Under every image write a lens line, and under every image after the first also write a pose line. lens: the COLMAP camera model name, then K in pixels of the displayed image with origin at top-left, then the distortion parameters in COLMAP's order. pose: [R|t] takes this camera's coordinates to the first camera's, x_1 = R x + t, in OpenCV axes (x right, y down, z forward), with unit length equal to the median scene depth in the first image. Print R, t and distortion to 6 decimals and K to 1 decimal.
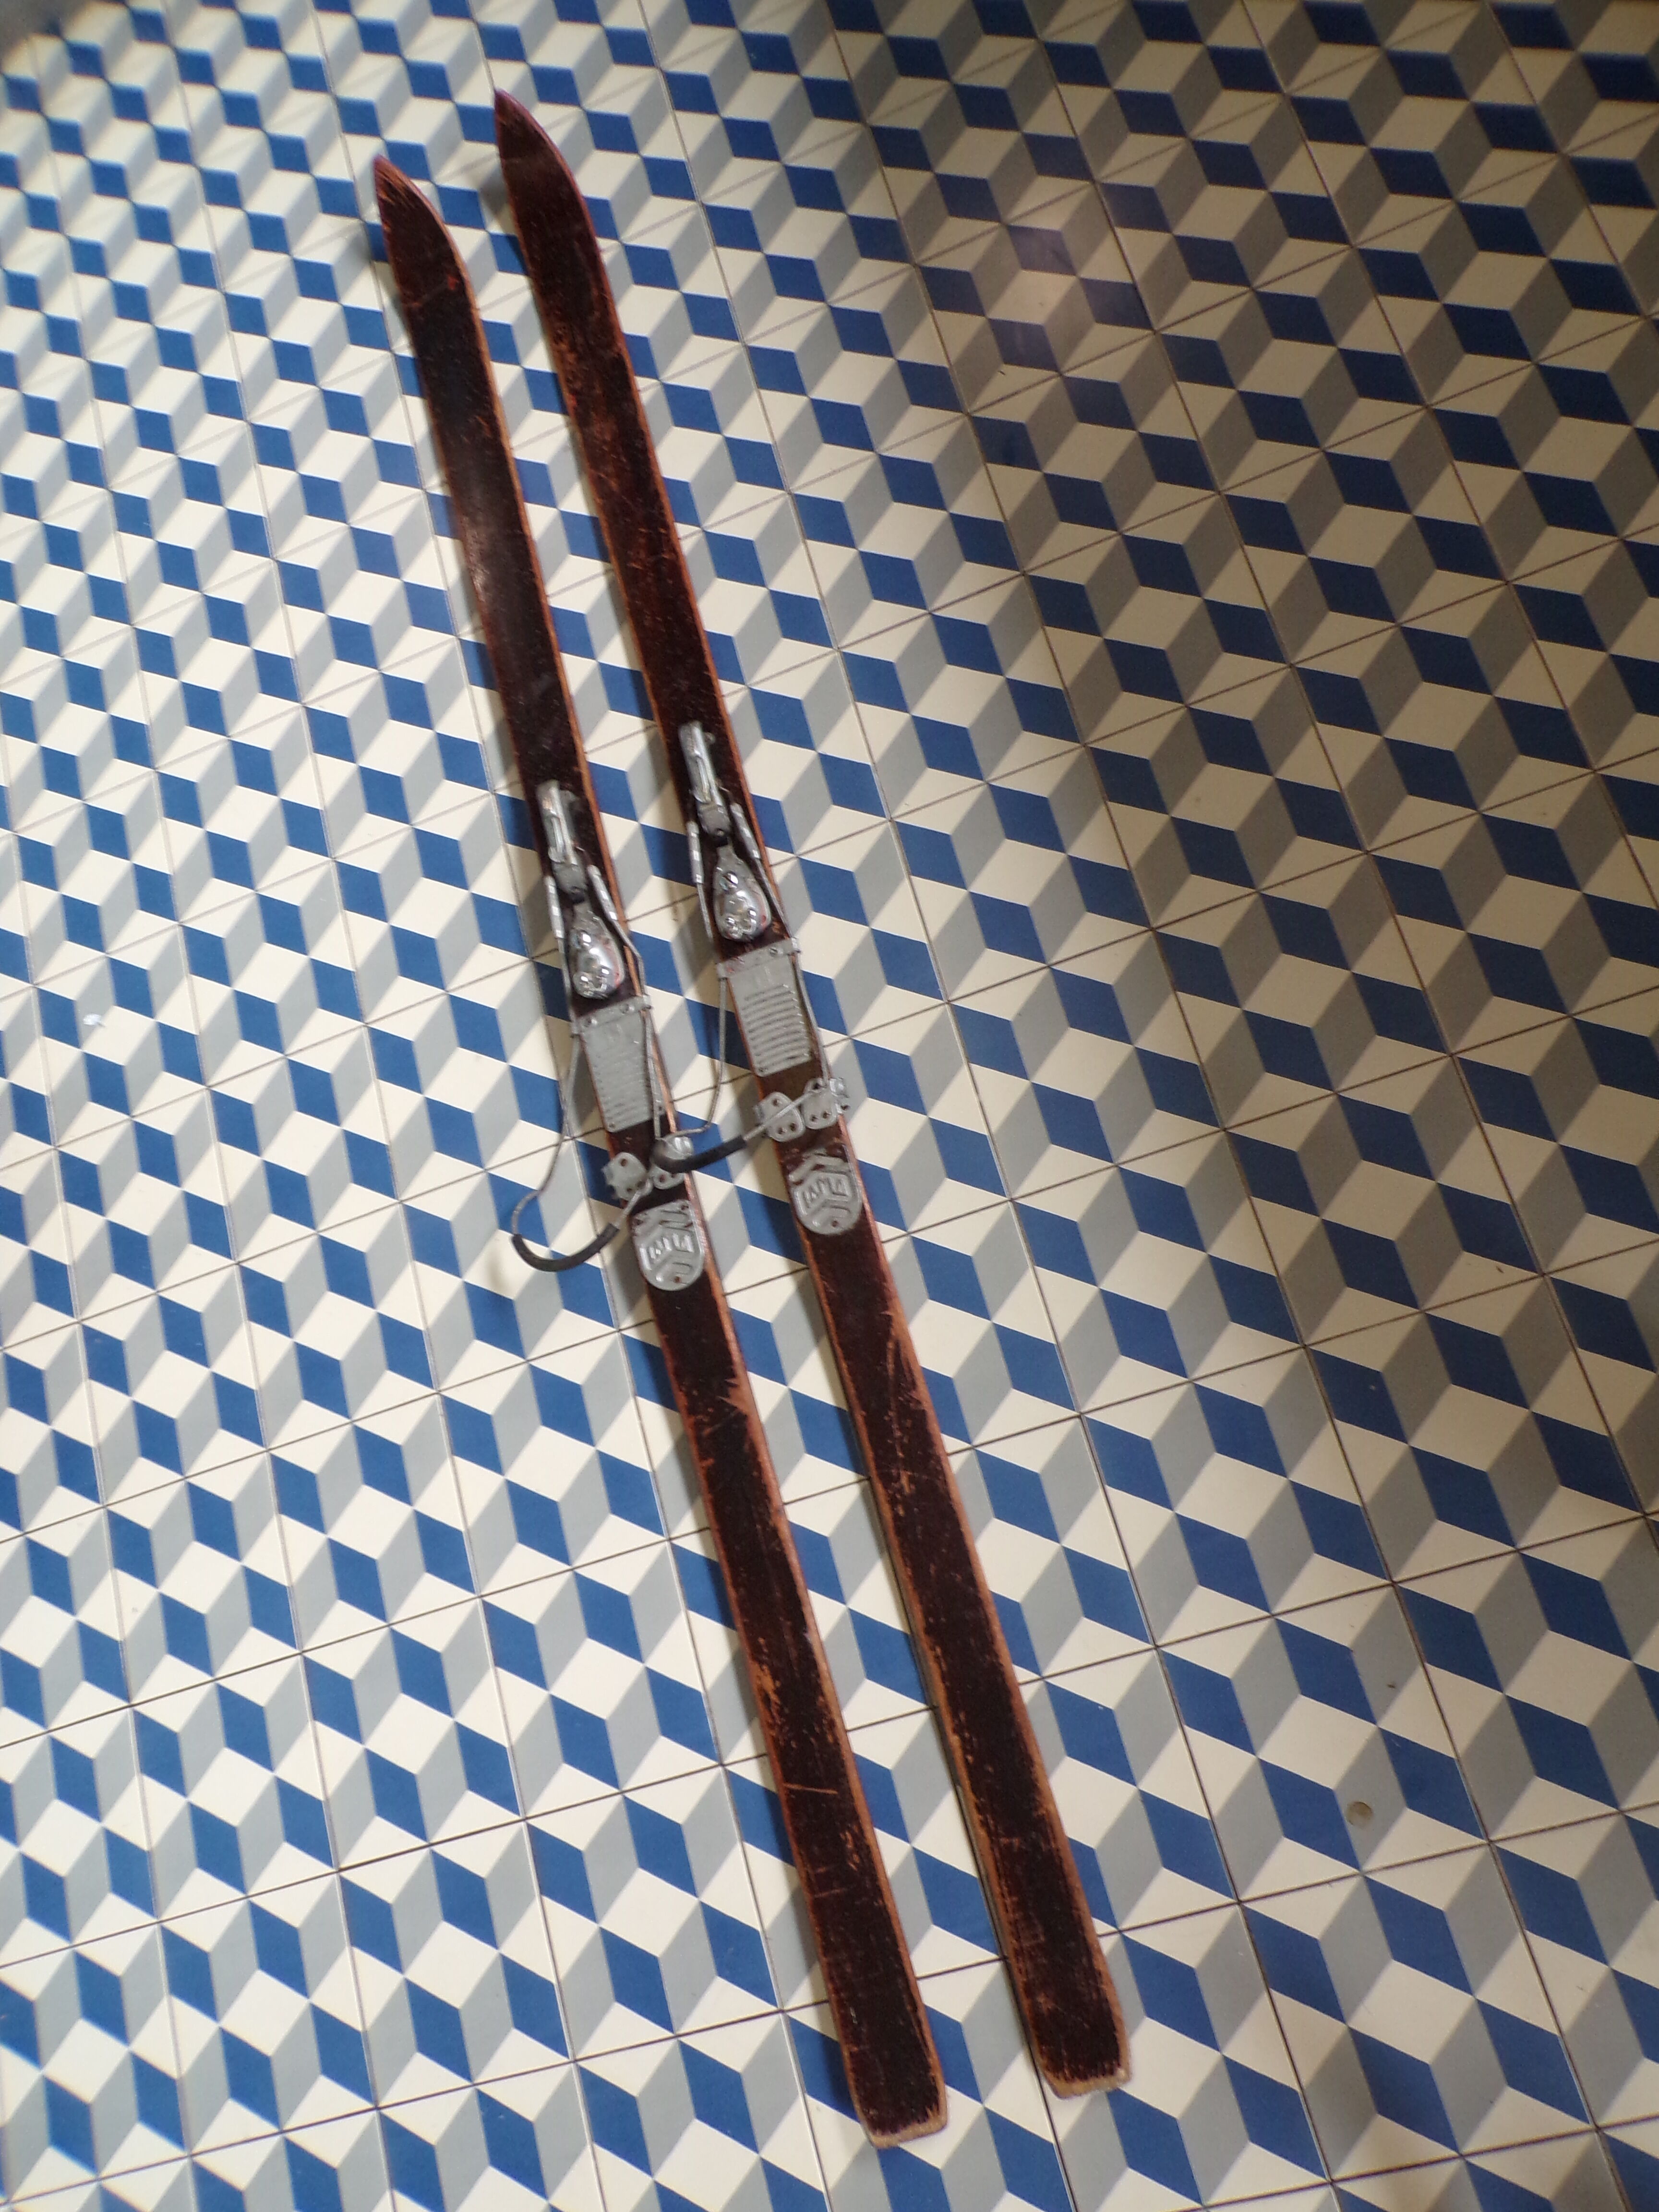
lens RADIAL K [[1536.4, 0, 829.5], [0, 1536.4, 1106.0], [0, 0, 1]] dist [0.131184, 0.000704]
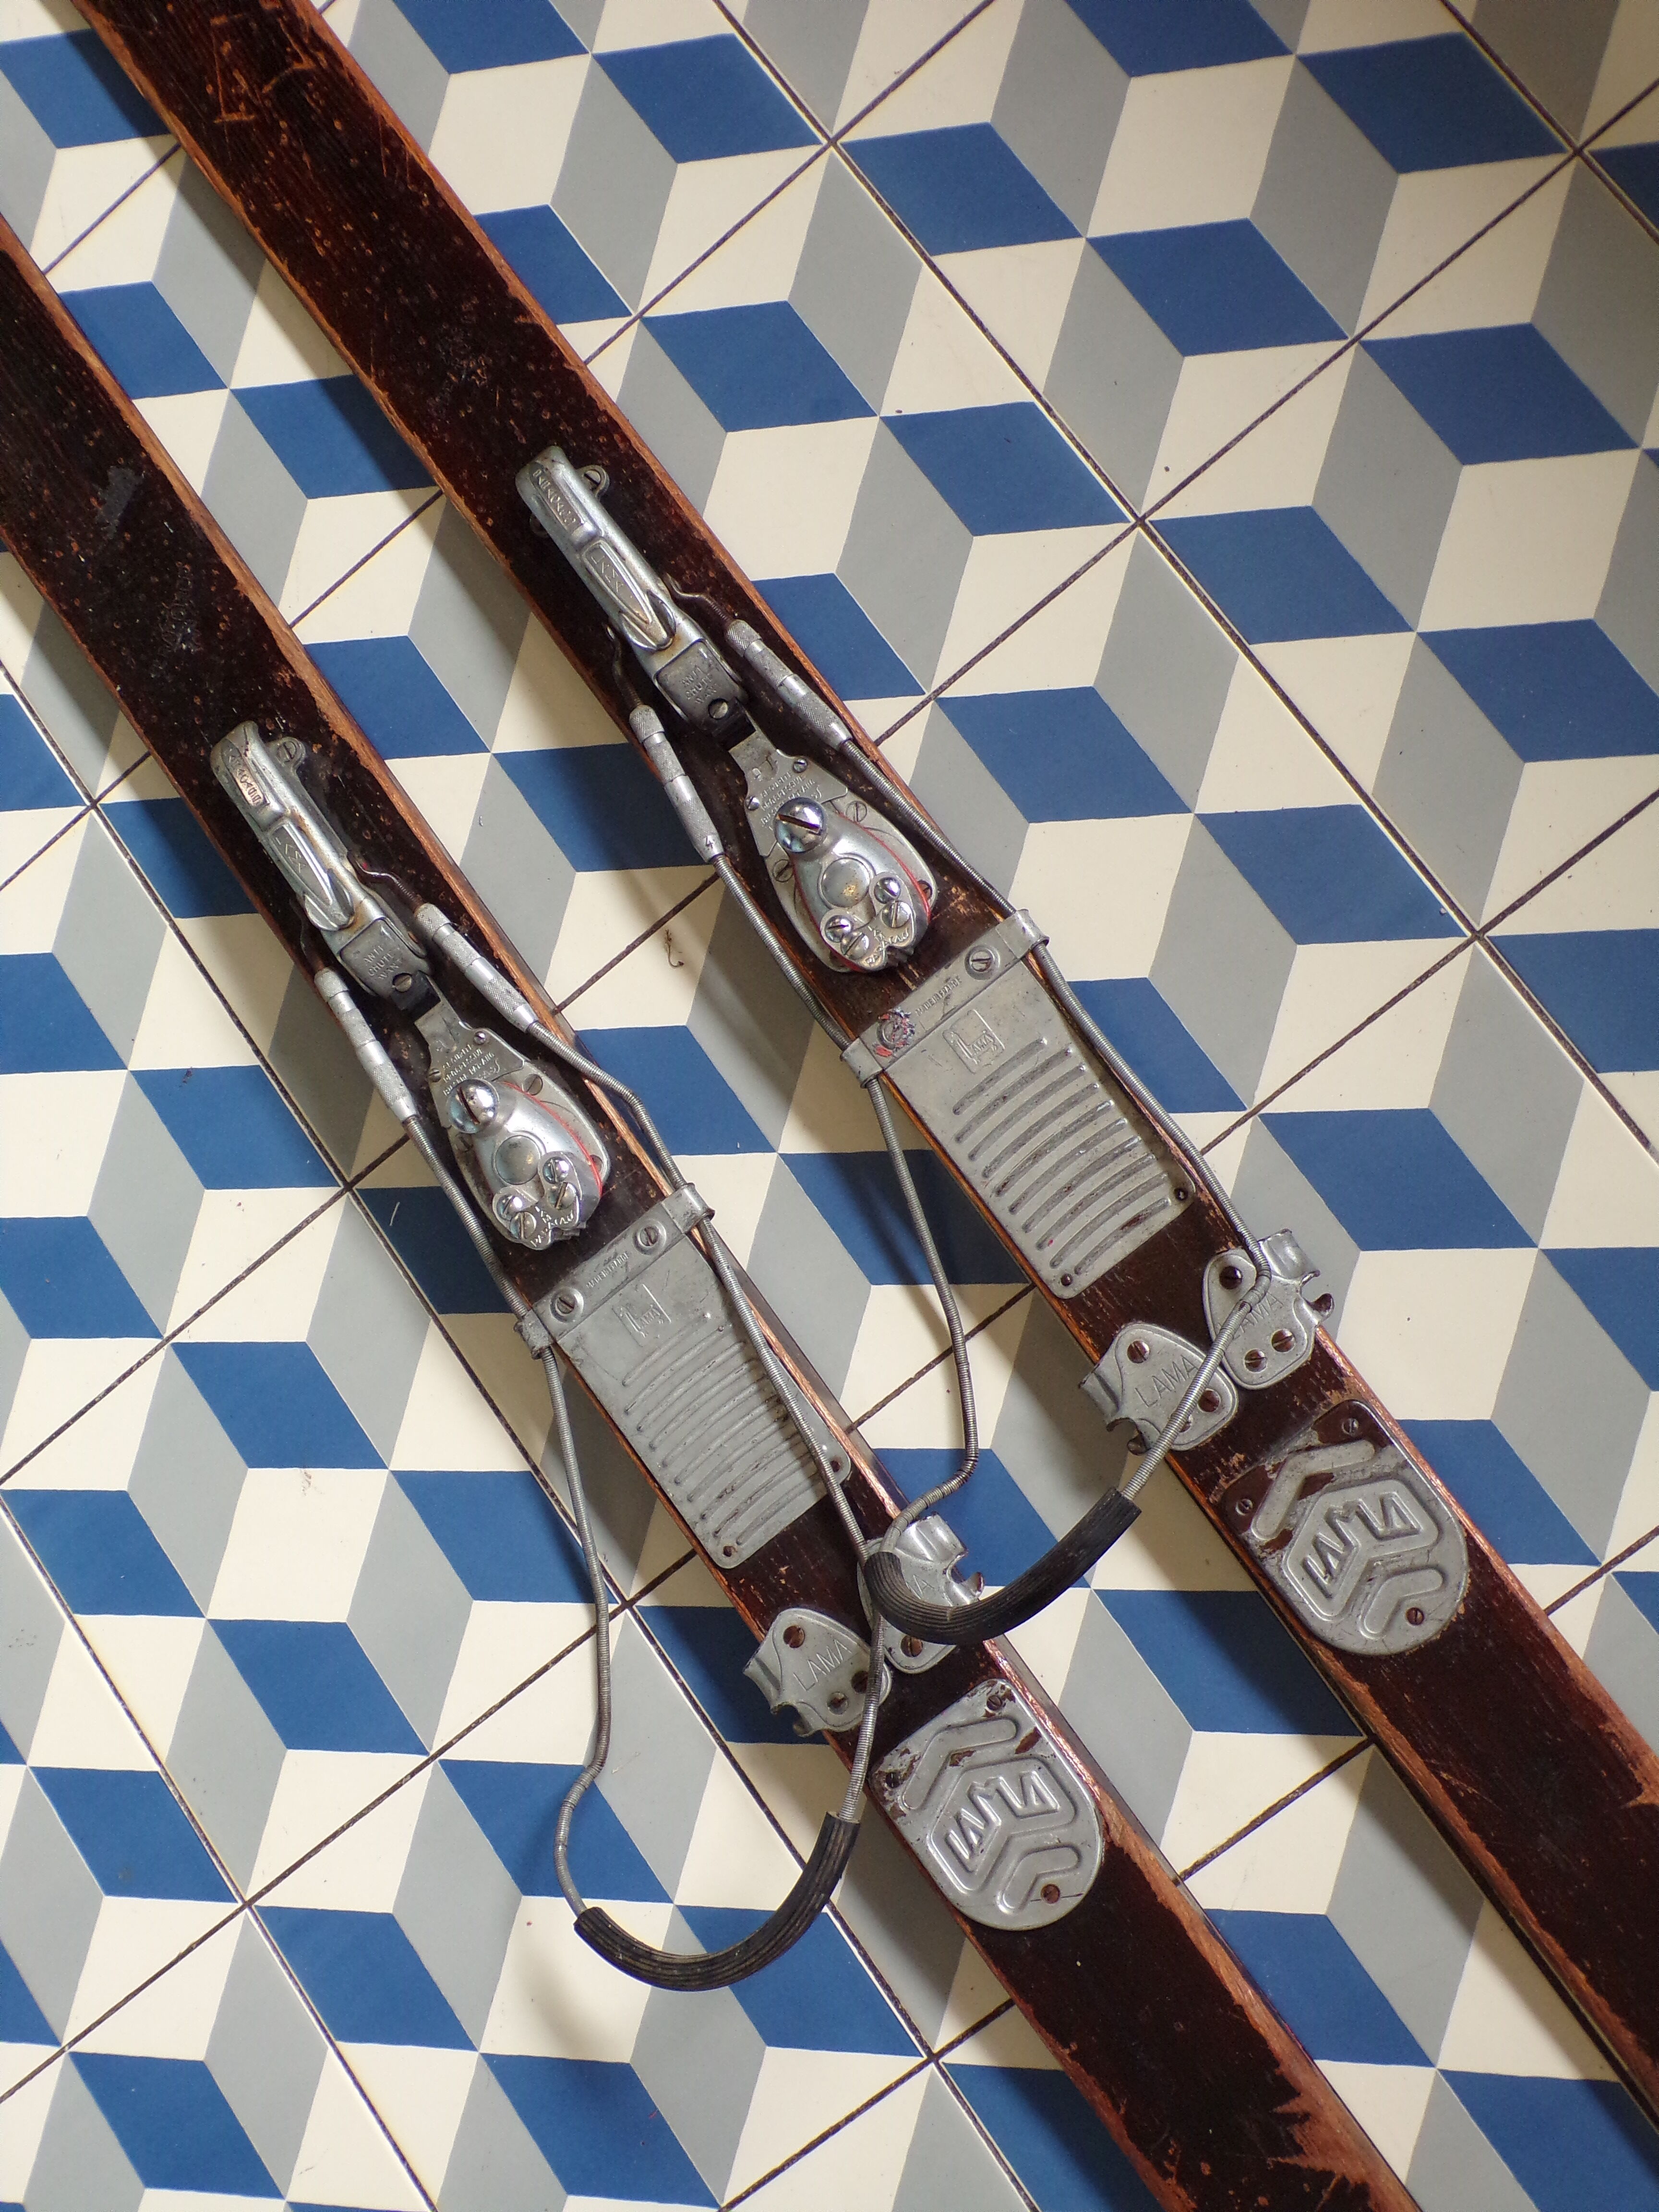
lens RADIAL K [[2707.0, 0, 829.5], [0, 2707.0, 1106.0], [0, 0, 1]] dist [0.073705, 0.054162]
pose [[0.938719, -0.342665, 0.037241, -0.103934], [0.340979, 0.938992, 0.045022, -0.107686], [-0.050396, -0.029565, 0.998292, 0.341621]]
